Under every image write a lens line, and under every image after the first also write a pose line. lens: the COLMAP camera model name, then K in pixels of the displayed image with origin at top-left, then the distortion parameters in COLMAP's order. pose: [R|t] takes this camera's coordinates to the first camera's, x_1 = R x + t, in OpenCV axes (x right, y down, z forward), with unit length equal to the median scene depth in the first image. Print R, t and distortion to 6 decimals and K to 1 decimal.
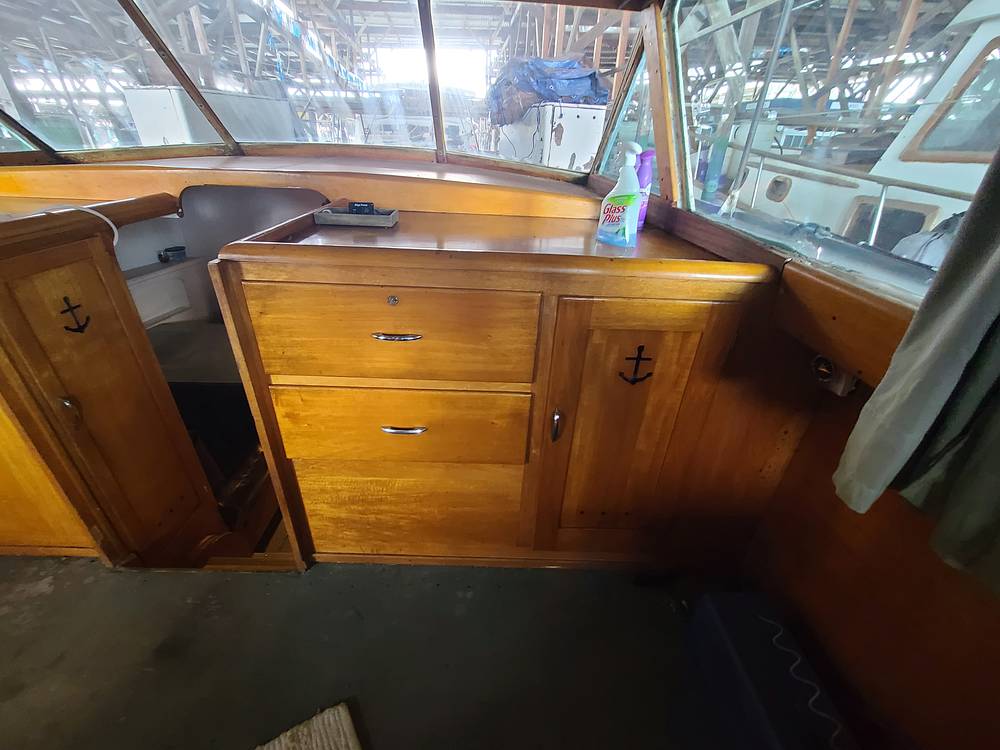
lens RADIAL K [[416.5, 0, 497.0], [0, 416.5, 366.7], [0, 0, 1]] dist [0.002445, -0.001475]
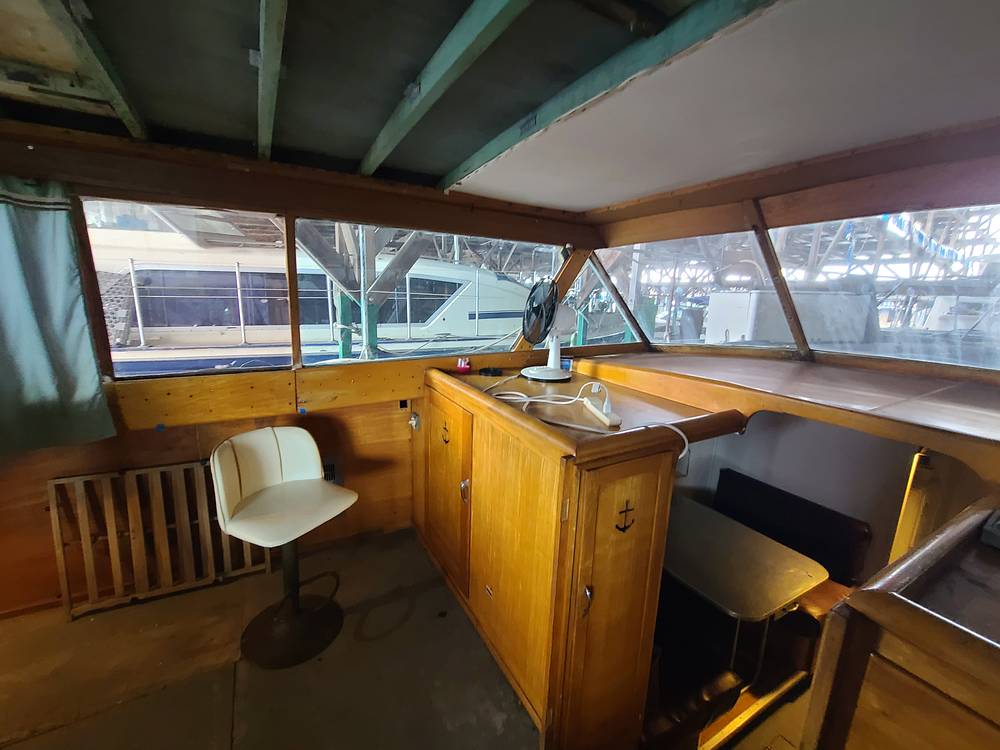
lens RADIAL K [[416.5, 0, 495.6], [0, 416.5, 371.1], [0, 0, 1]] dist [0.002445, -0.001475]
pose [[0.486770, 0.157049, -0.859297, -0.136457], [-0.435451, 0.896392, -0.082843, -0.094818], [0.757257, 0.414507, 0.504724, 0.024966]]
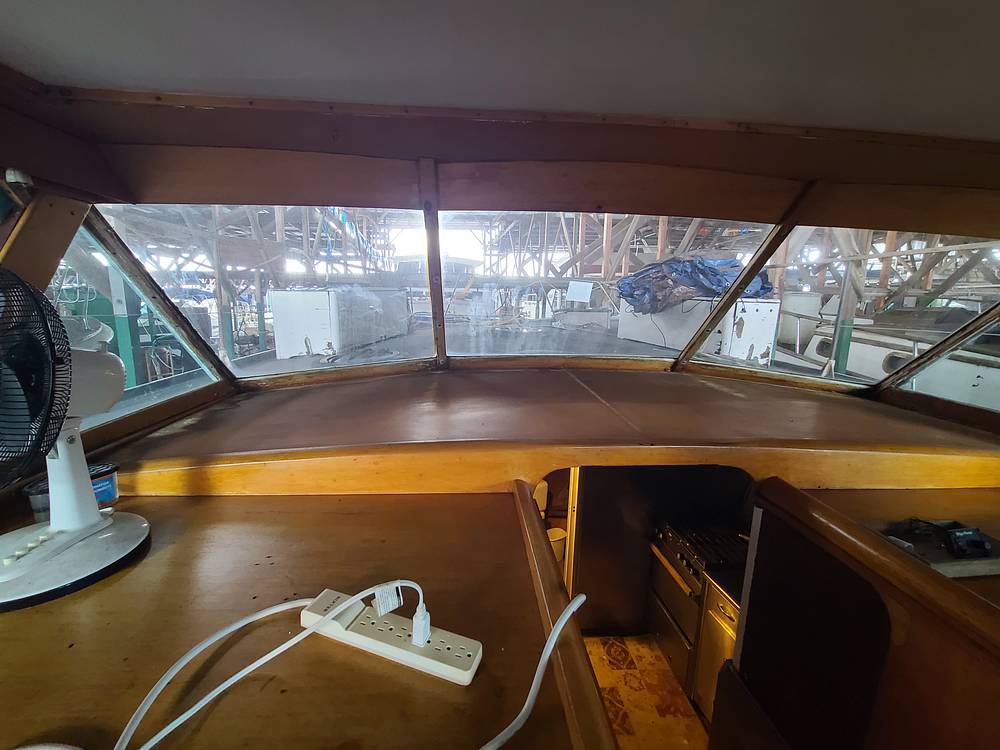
lens RADIAL K [[416.5, 0, 493.5], [0, 416.5, 369.5], [0, 0, 1]] dist [0.002445, -0.001475]
pose [[0.997721, -0.020131, 0.064396, -0.471076], [0.039234, 0.949594, -0.311018, -0.204157], [-0.054890, 0.312836, 0.948220, 0.179390]]
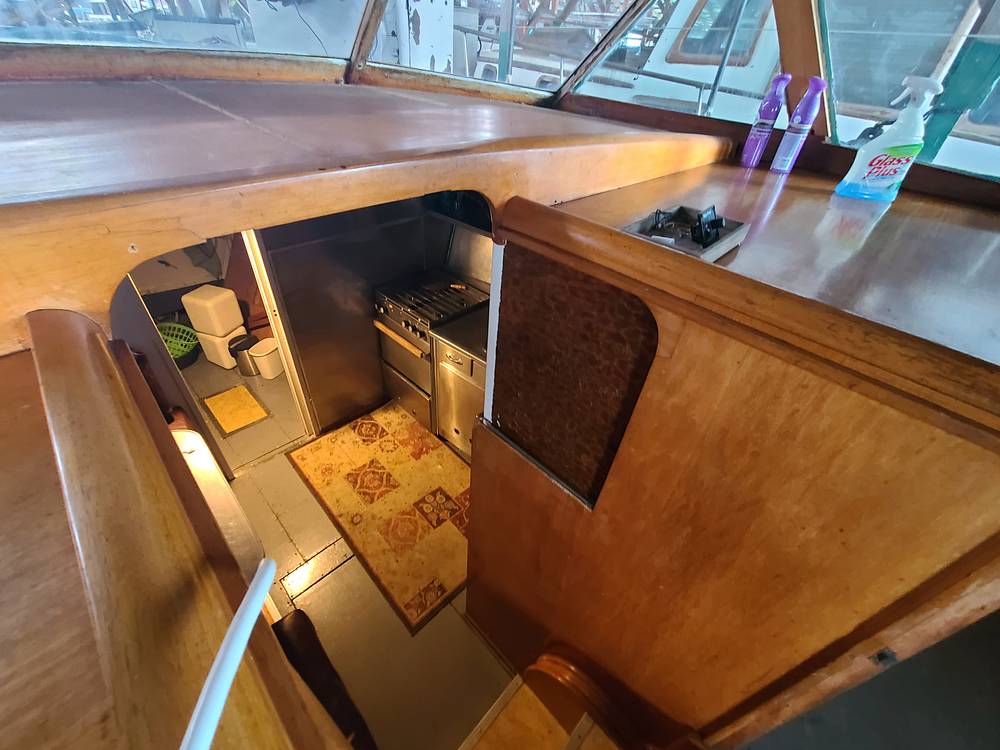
lens RADIAL K [[416.5, 0, 493.9], [0, 416.5, 370.5], [0, 0, 1]] dist [0.002445, -0.001475]
pose [[0.717836, -0.423522, 0.552577, -0.408165], [0.302416, 0.904583, 0.300457, -0.202445], [-0.627101, -0.048571, 0.777422, 0.336504]]
